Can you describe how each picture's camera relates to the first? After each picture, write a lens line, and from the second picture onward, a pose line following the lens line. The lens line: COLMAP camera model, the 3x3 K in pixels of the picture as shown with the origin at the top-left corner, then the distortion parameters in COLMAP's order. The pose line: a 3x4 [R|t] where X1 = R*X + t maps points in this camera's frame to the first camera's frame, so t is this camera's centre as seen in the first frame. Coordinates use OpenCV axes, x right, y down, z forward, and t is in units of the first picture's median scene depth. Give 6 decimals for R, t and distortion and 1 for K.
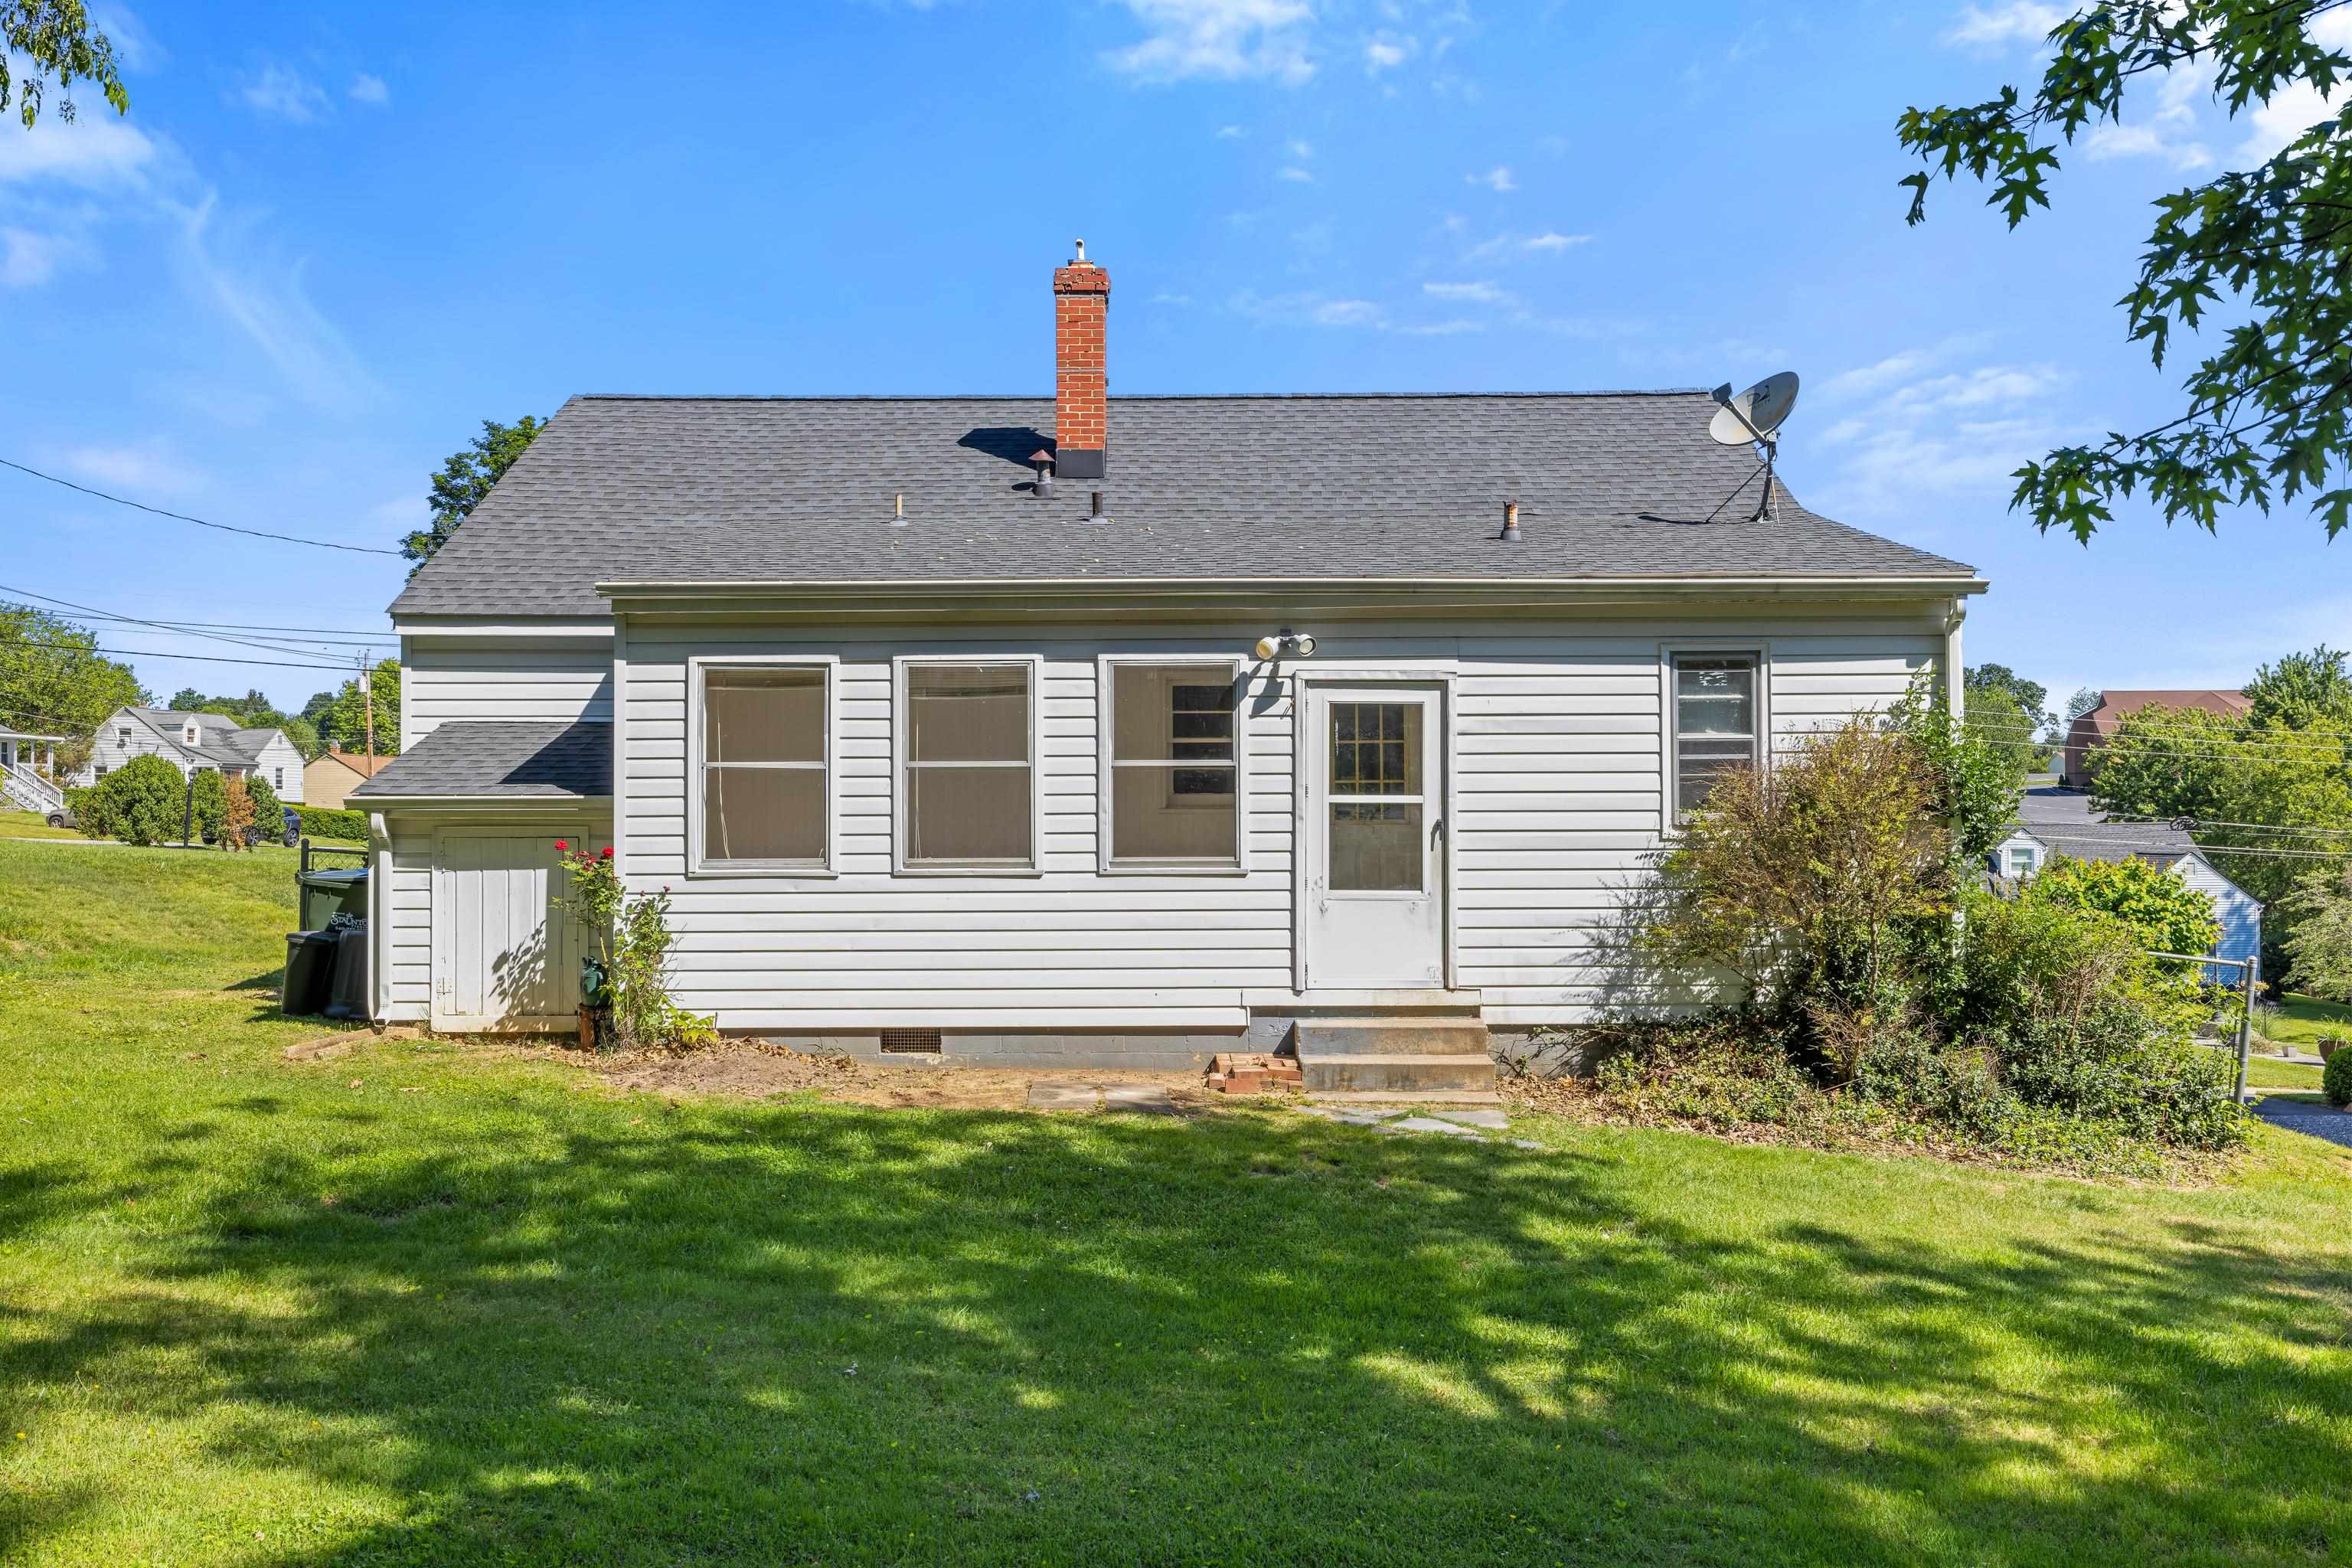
lens RADIAL K [[1852.2, 0, 1181.3], [0, 1852.2, 775.1], [0, 0, 1]] dist [0.002234, -0.010911]
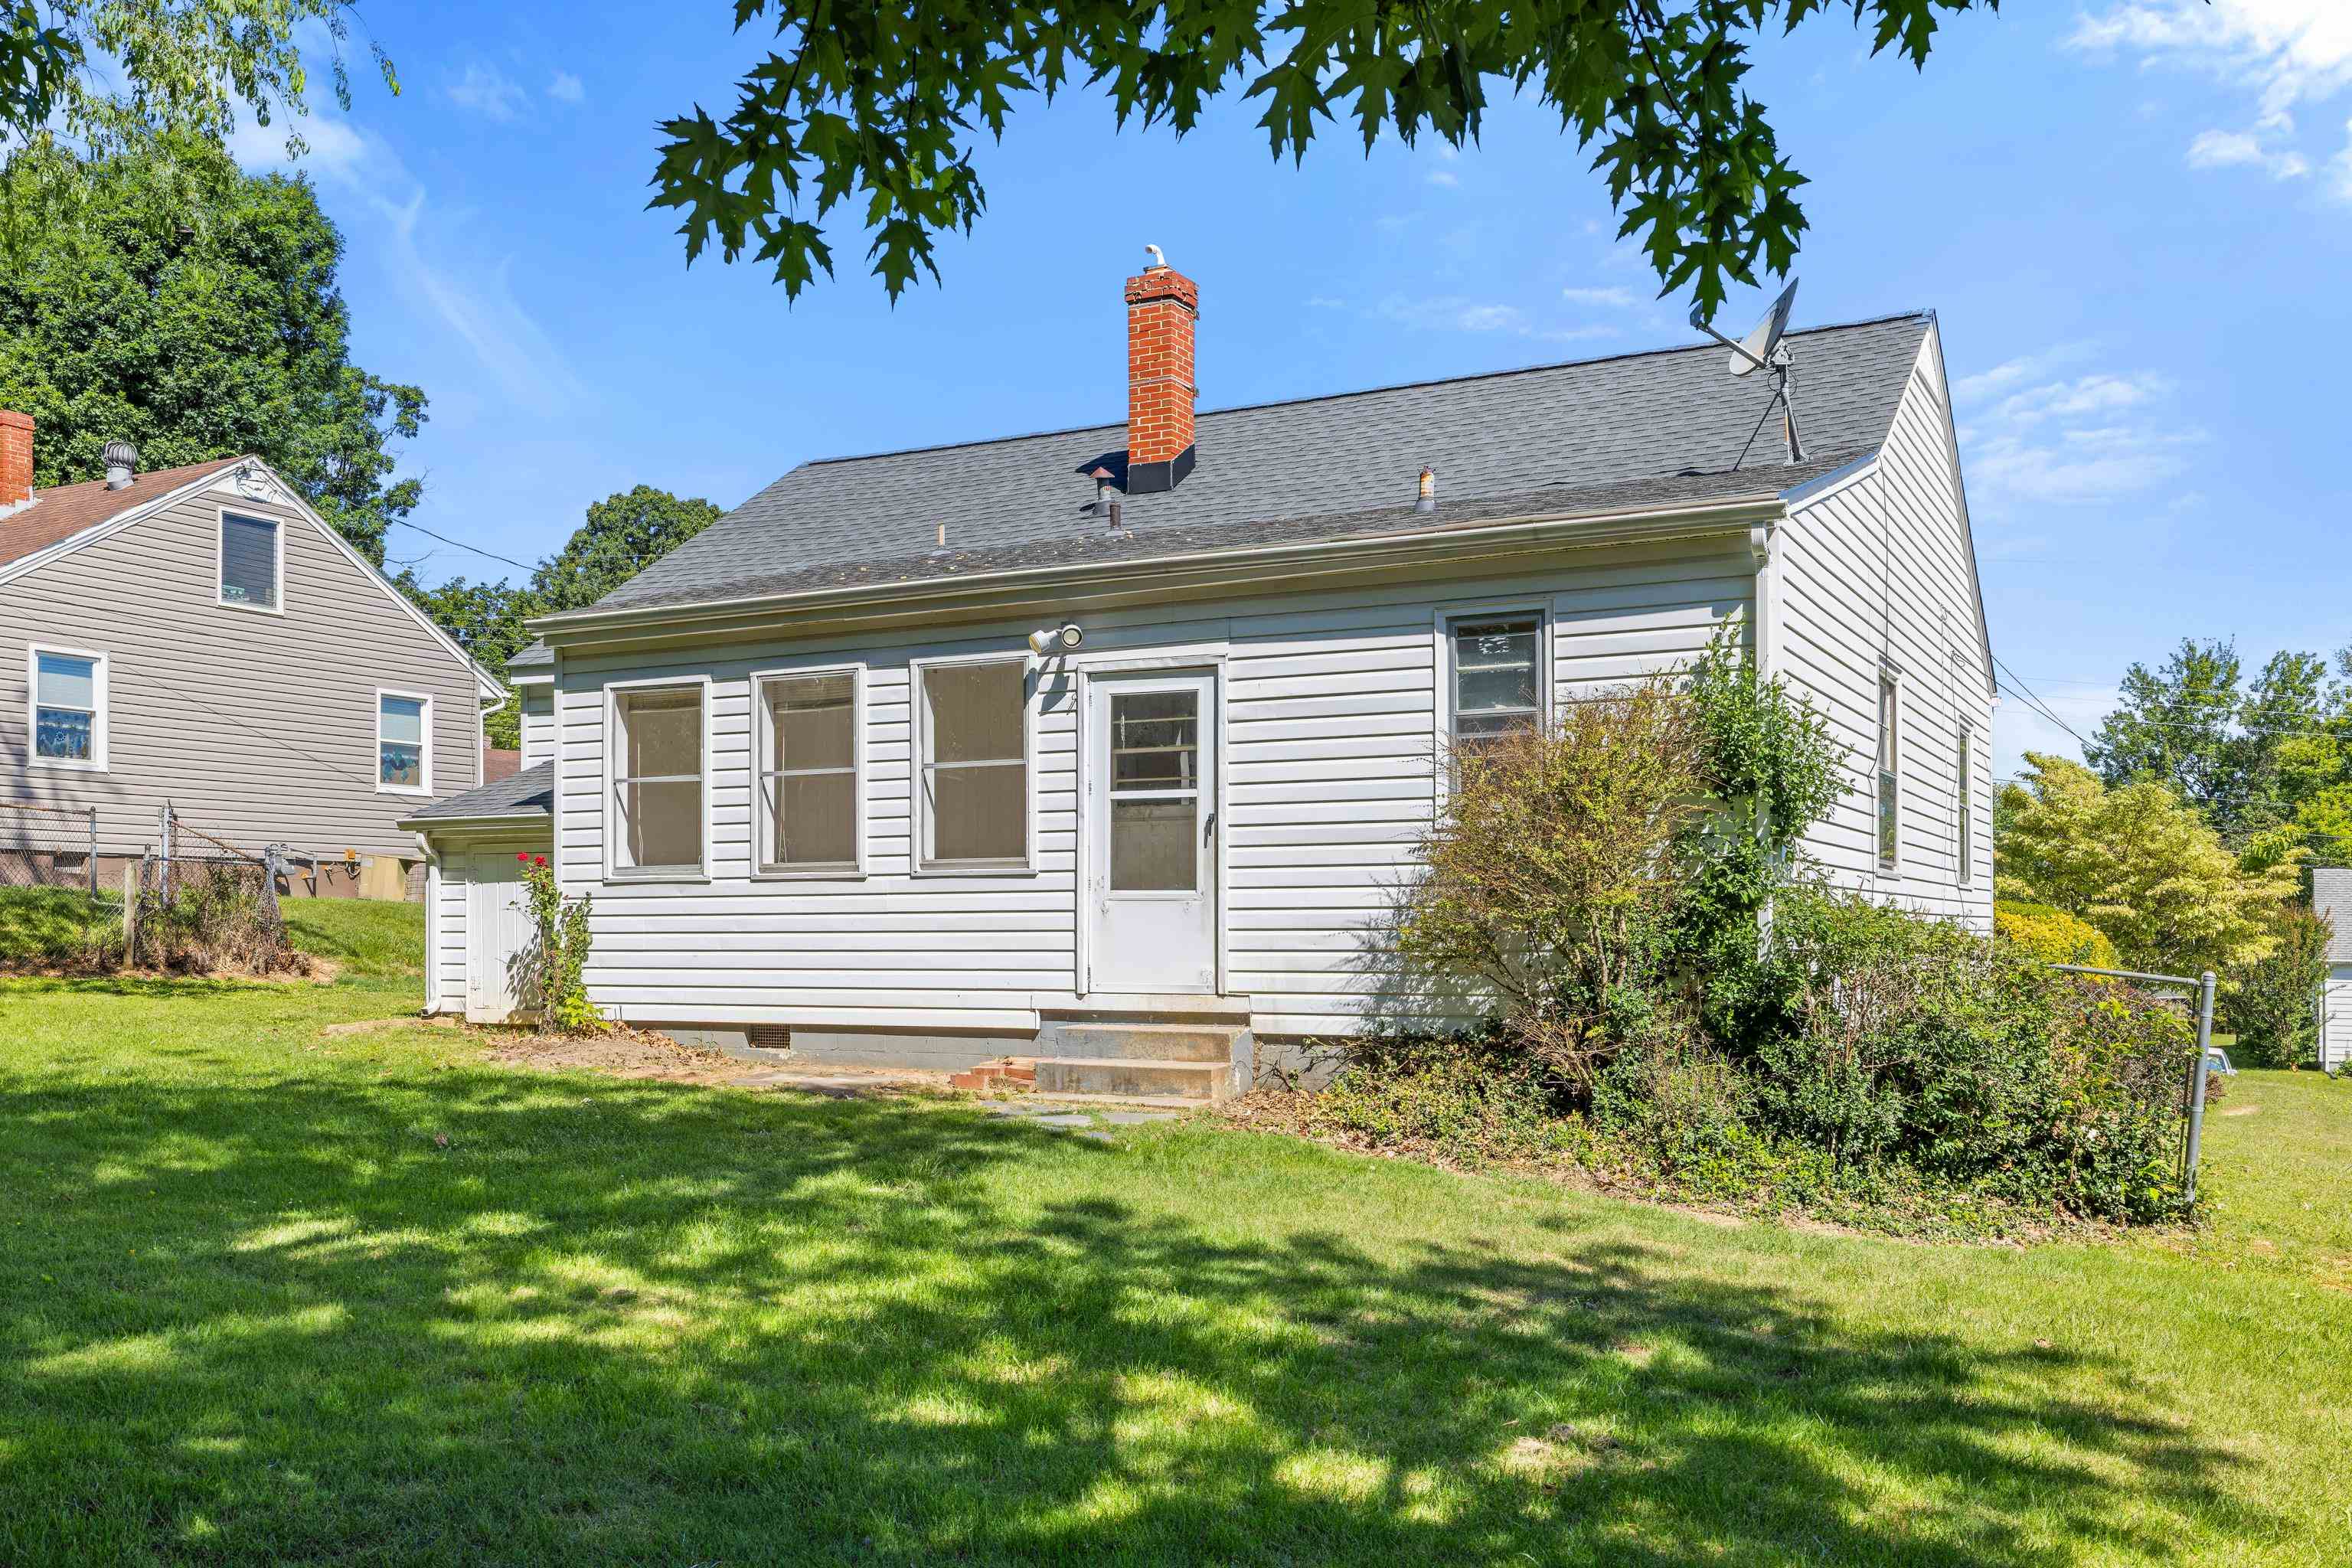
lens RADIAL K [[2057.5, 0, 1175.8], [0, 2057.5, 915.9], [0, 0, 1]] dist [-0.006074, -0.000878]
pose [[0.887603, -0.002045, -0.460605, 0.601586], [0.009258, 0.999867, 0.013402, 0.061287], [0.460517, -0.016160, 0.887504, 0.068412]]
